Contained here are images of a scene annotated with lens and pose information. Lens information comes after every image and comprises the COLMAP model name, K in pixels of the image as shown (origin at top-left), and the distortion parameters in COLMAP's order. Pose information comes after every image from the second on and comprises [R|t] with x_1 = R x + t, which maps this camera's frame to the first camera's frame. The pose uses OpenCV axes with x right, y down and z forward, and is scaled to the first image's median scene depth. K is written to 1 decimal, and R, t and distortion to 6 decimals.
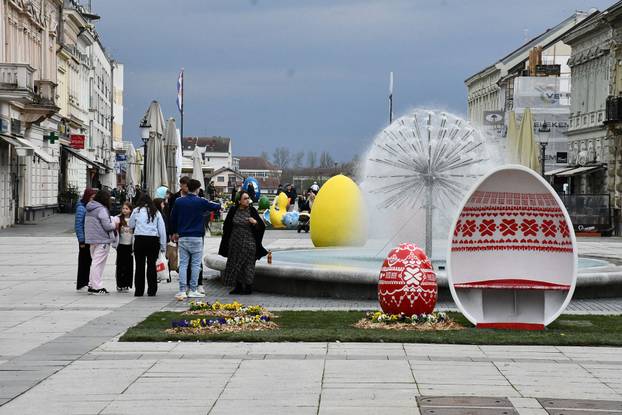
lens RADIAL K [[2196.8, 0, 311.0], [0, 2196.8, 207.5], [0, 0, 1]] dist [1.117379, -0.537861]
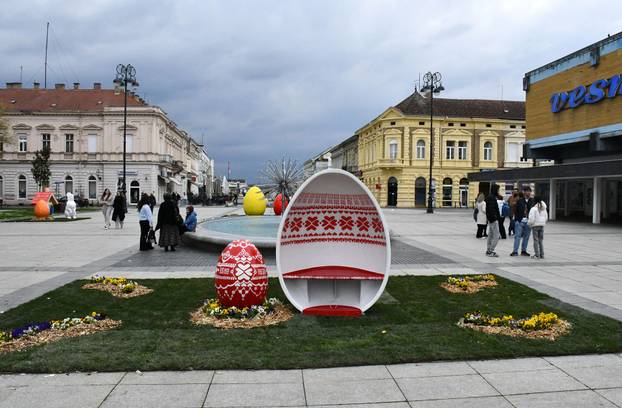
lens RADIAL K [[527.8, 0, 333.9], [0, 527.8, 217.1], [0, 0, 1]] dist [-0.100580, 0.013979]
pose [[0.992055, -0.007574, 0.125580, 0.056353], [0.002674, 0.999230, 0.039141, -0.005327], [-0.125779, -0.038494, 0.991311, 0.723193]]
